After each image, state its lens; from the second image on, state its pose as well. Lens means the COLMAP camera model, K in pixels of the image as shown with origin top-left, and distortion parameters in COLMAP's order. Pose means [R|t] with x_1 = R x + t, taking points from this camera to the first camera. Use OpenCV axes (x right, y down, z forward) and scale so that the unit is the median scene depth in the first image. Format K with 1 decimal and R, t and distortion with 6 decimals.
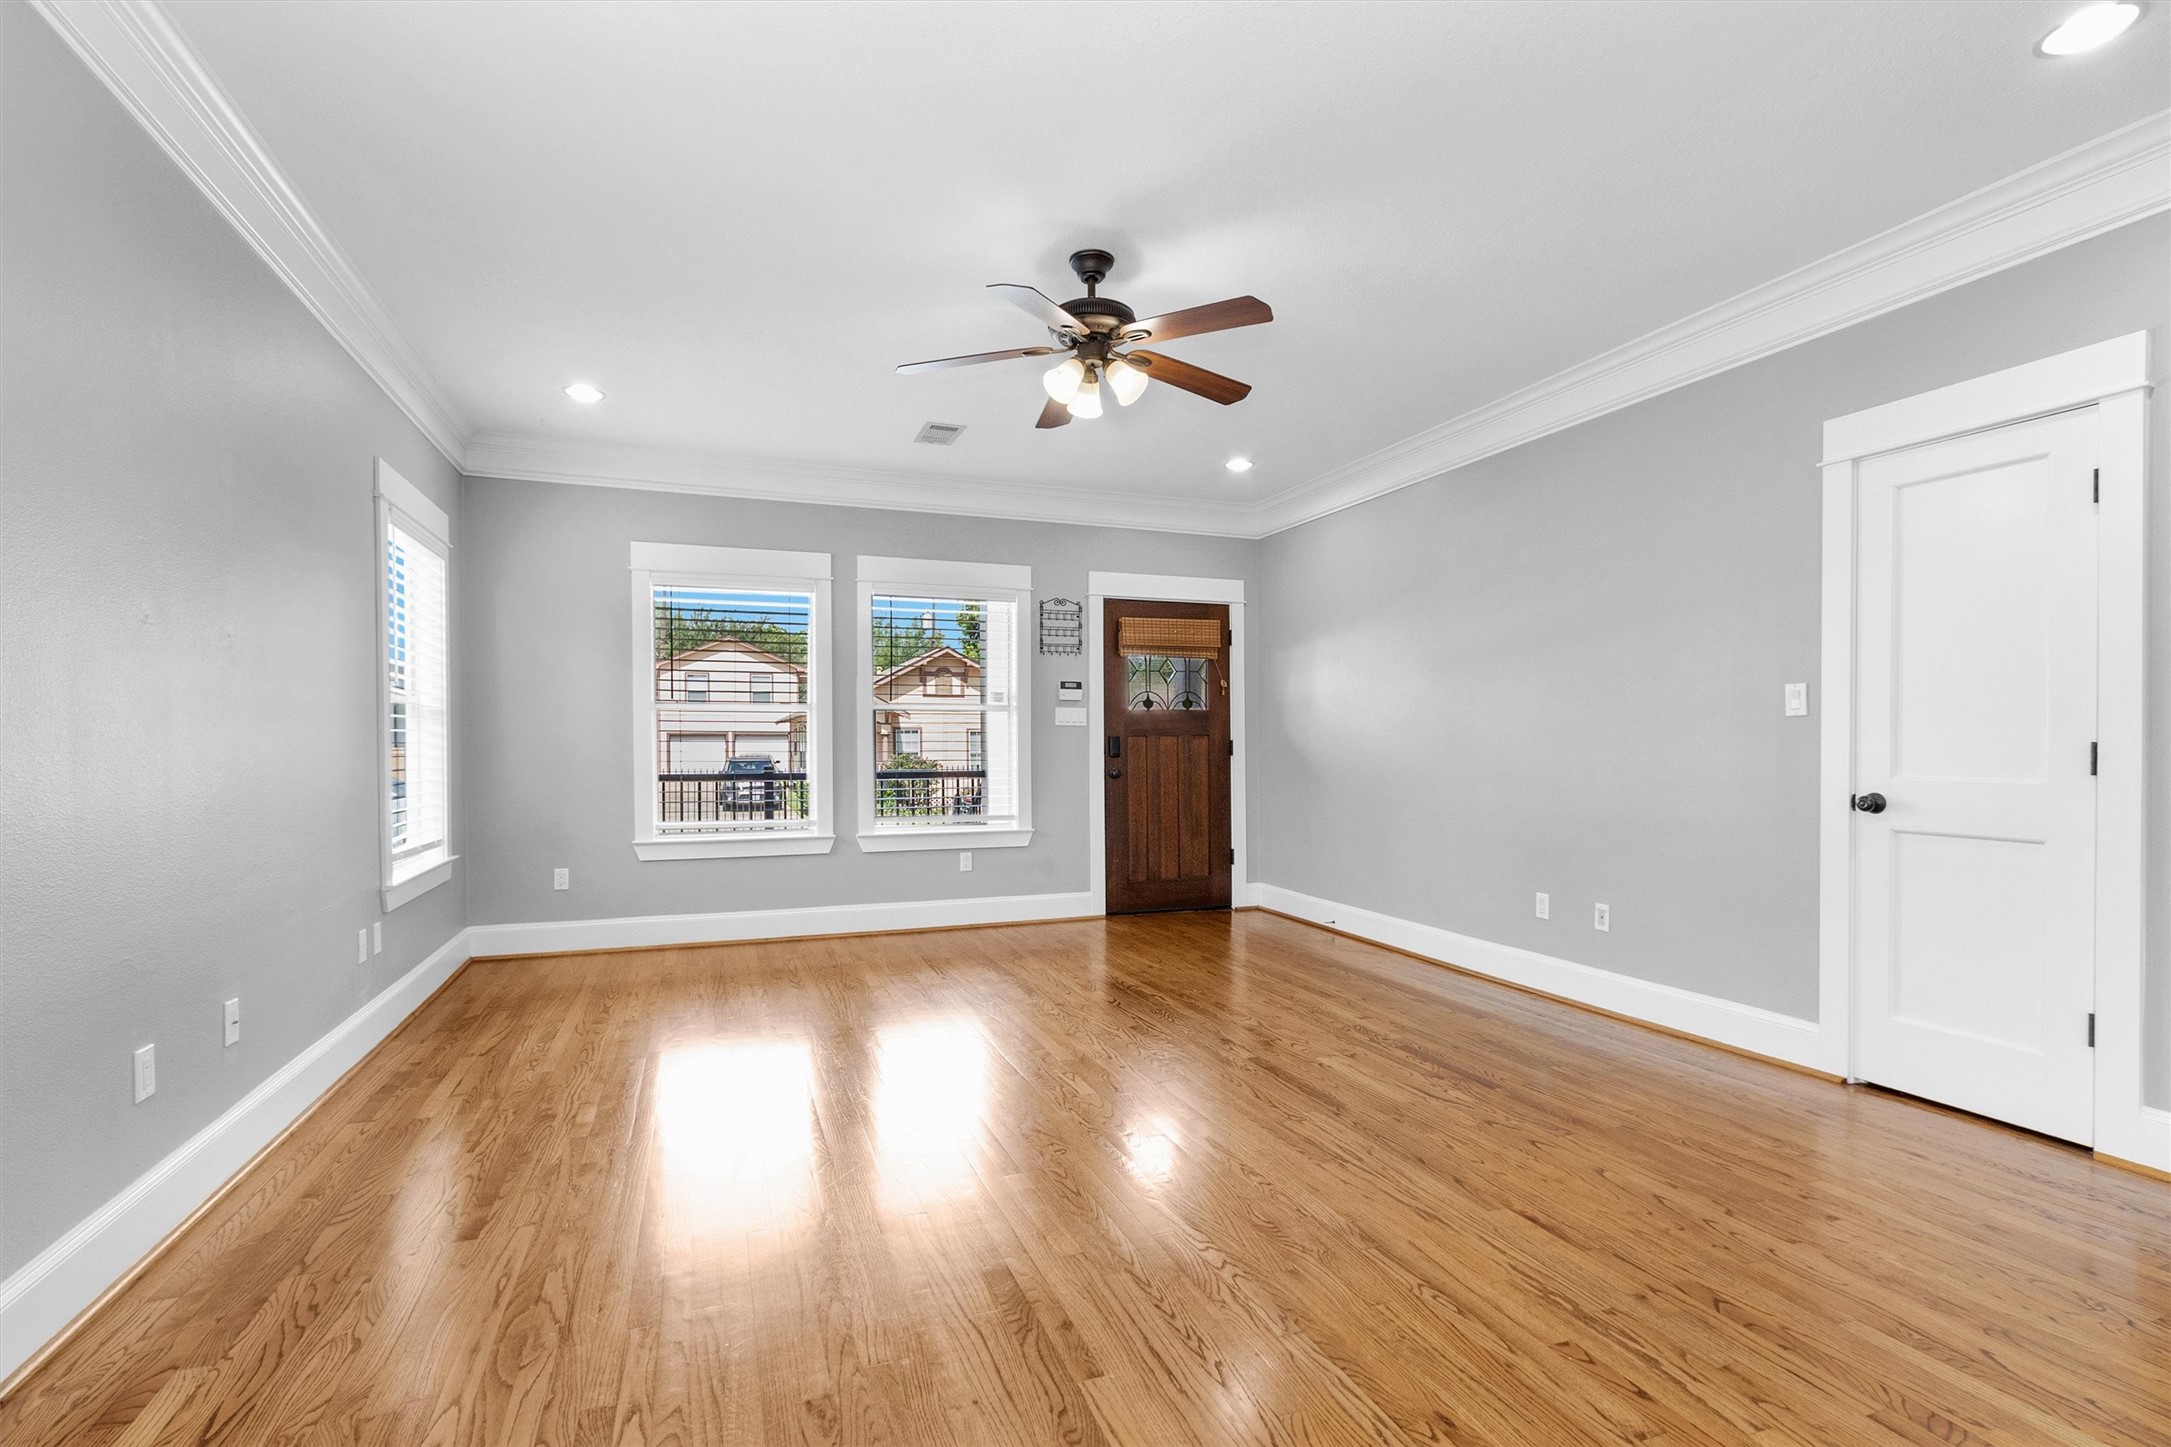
lens RADIAL K [[1001.7, 0, 1082.4], [0, 1001.7, 745.4], [0, 0, 1]] dist [0.004064, -0.000086]
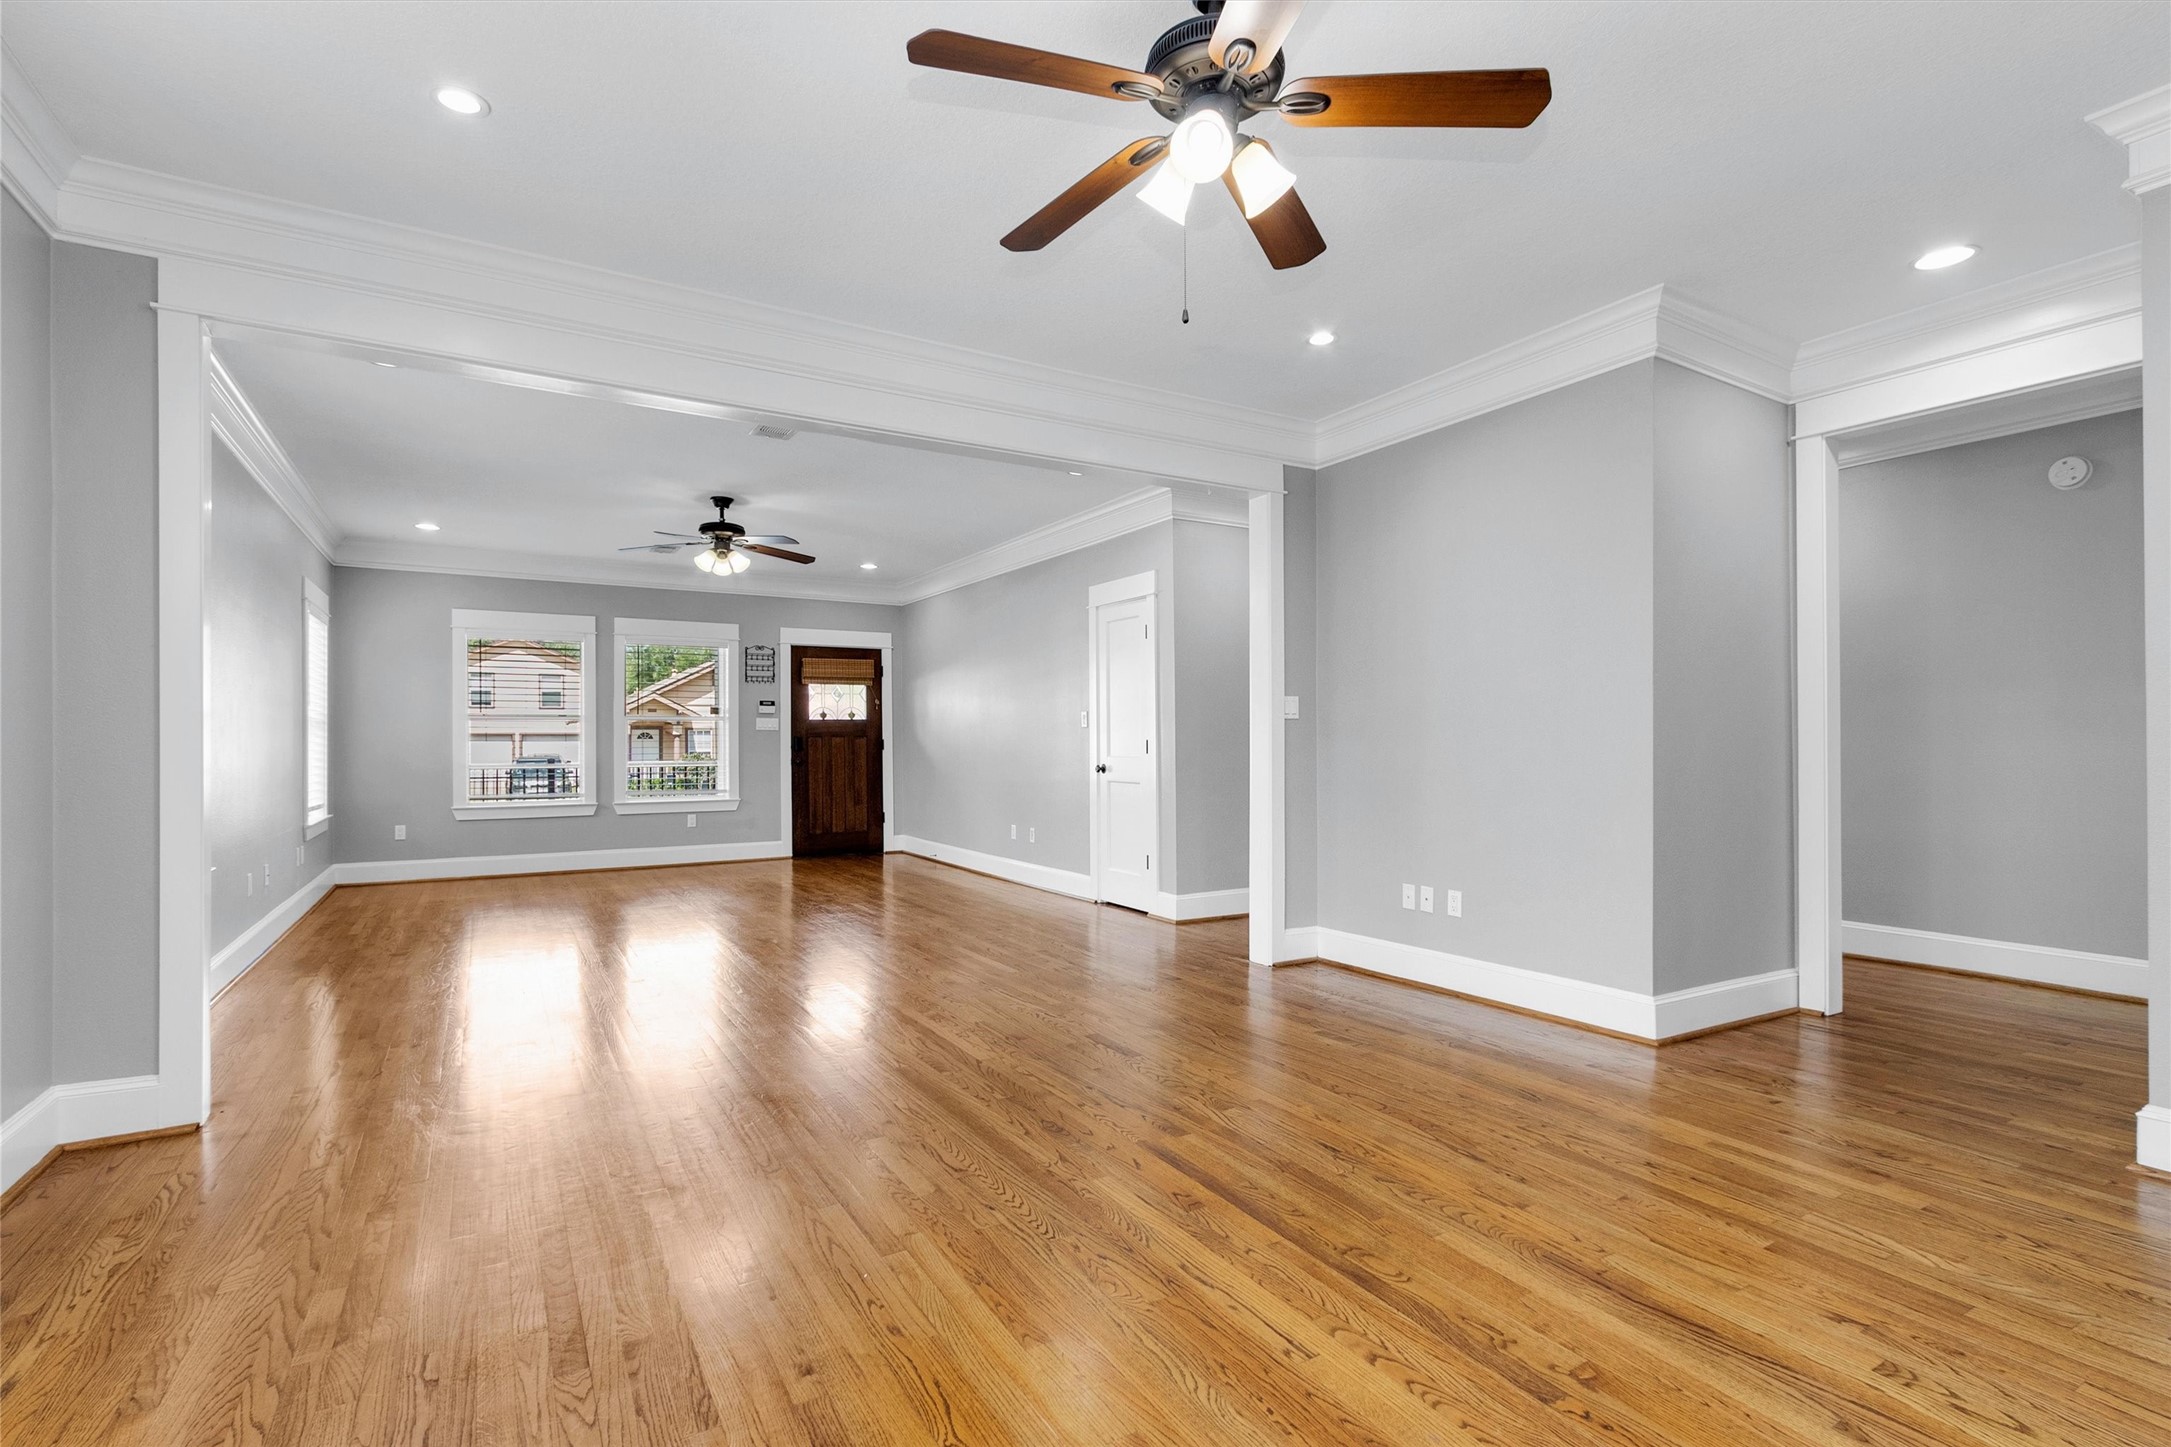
lens RADIAL K [[1001.7, 0, 1075.4], [0, 1001.7, 728.5], [0, 0, 1]] dist [0.004064, -0.000086]
pose [[0.985453, 0.000465, 0.169946, 0.193521], [0.002403, 0.999858, -0.016671, 0.004259], [-0.169929, 0.016837, 0.985312, -0.573753]]
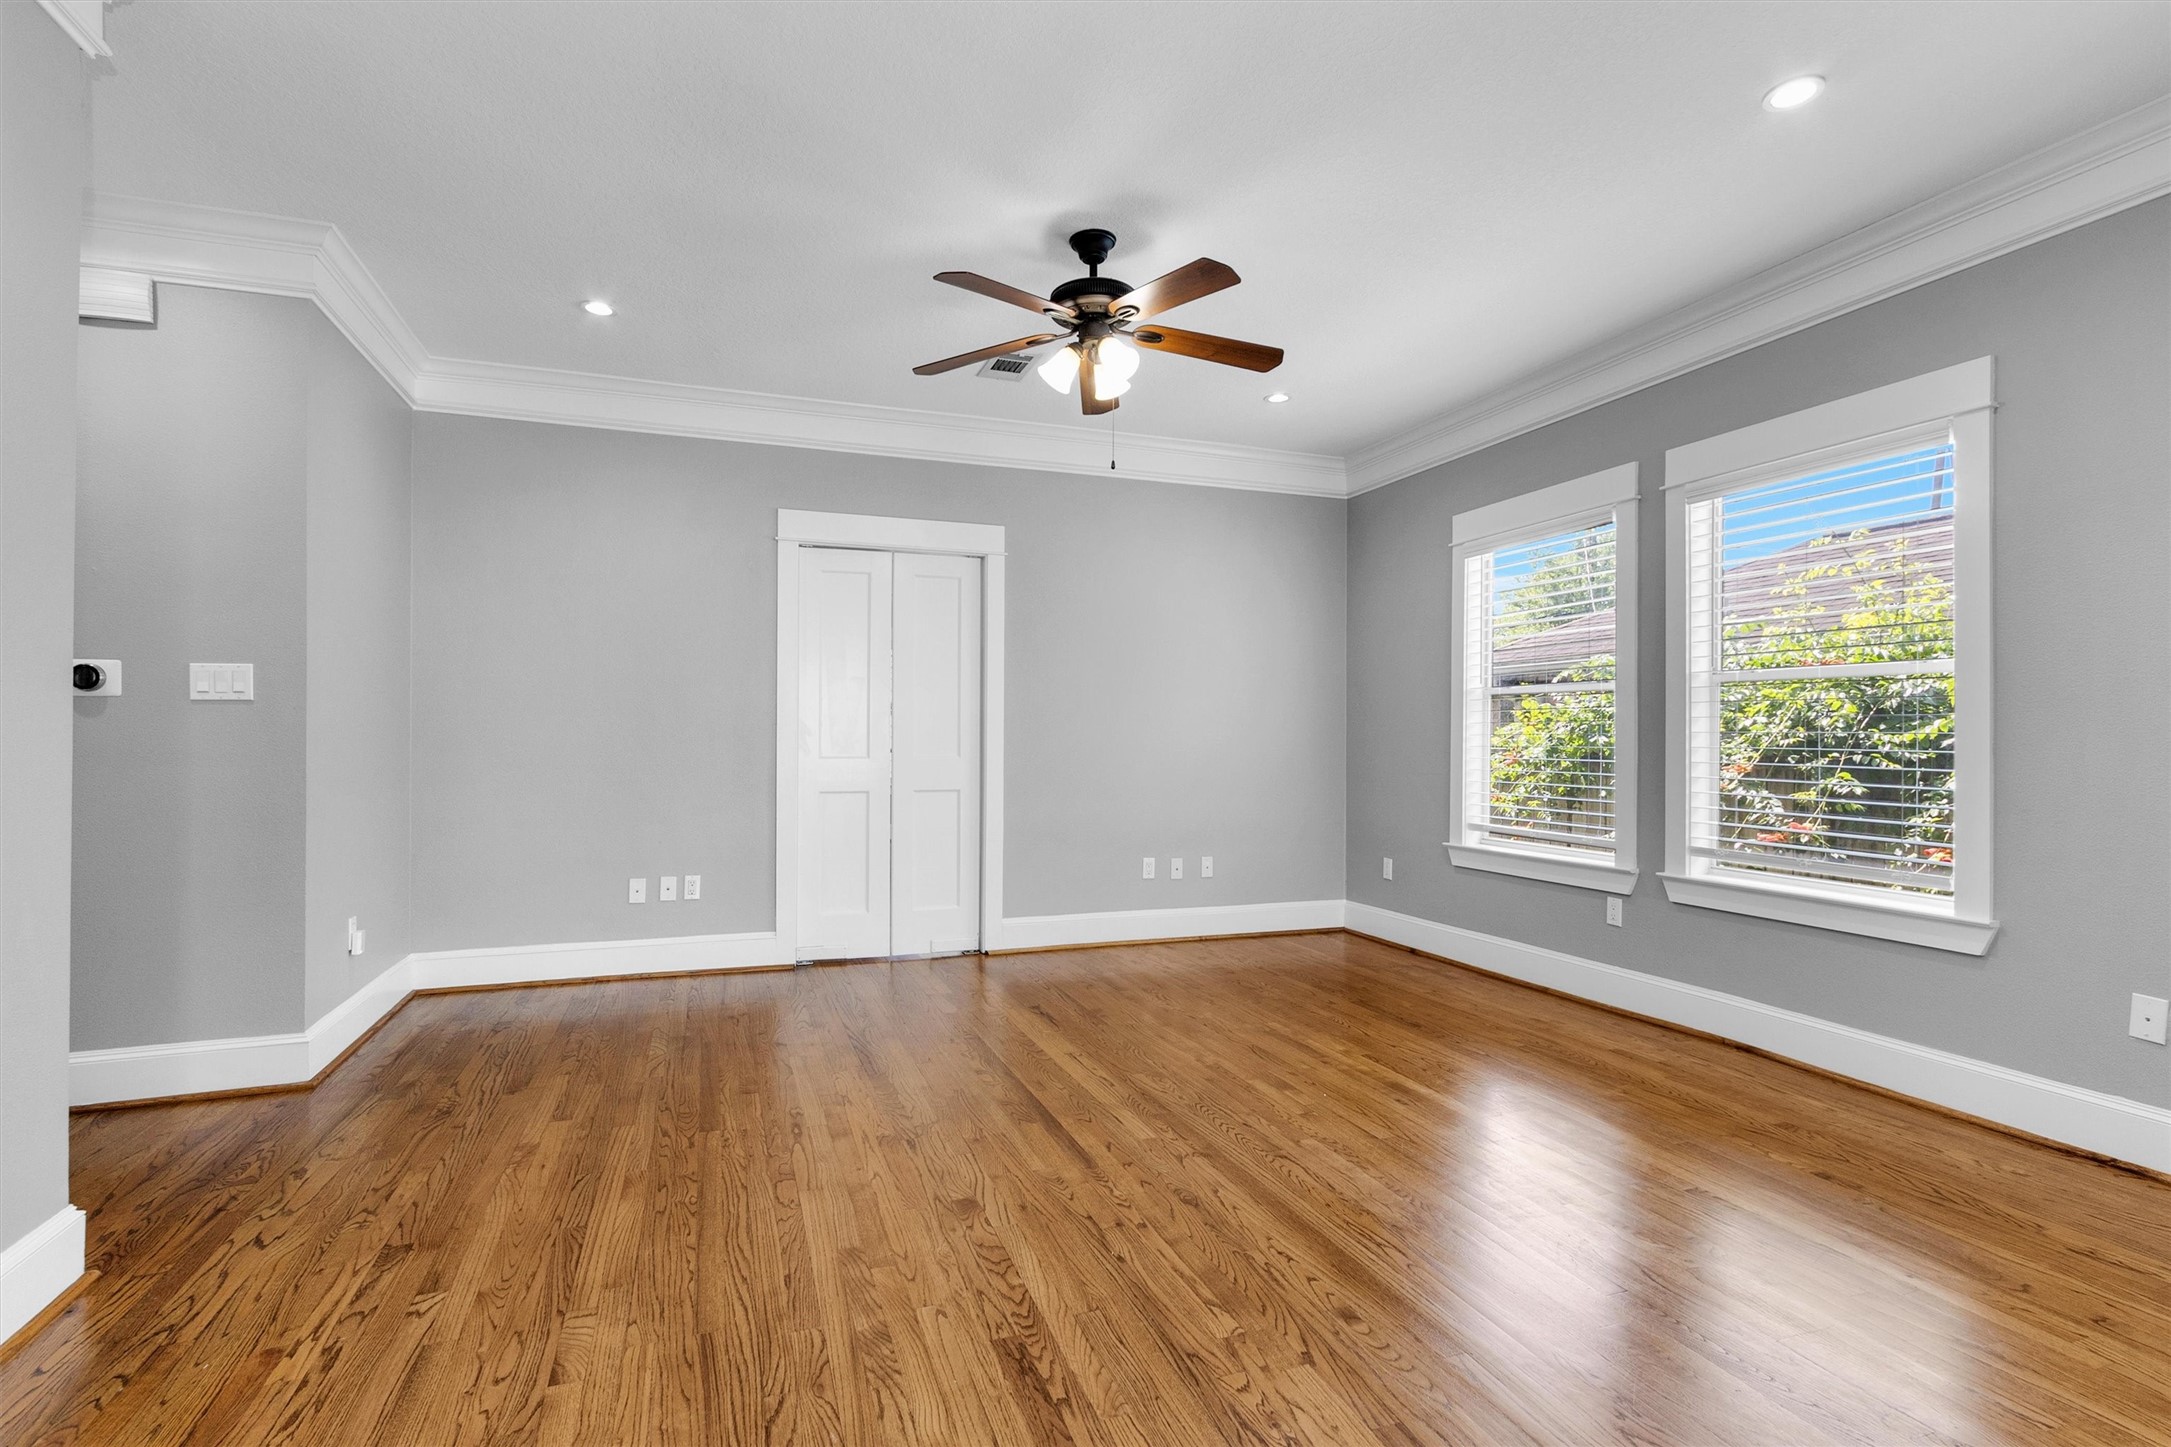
lens RADIAL K [[1023.1, 0, 1062.8], [0, 1023.1, 728.0], [0, 0, 1]] dist [0.002340, 0.000670]
pose [[-0.999634, -0.000836, 0.027048, 0.299037], [-0.000987, 0.999984, -0.005568, 0.000081], [-0.027043, -0.005592, -0.999619, 0.289487]]
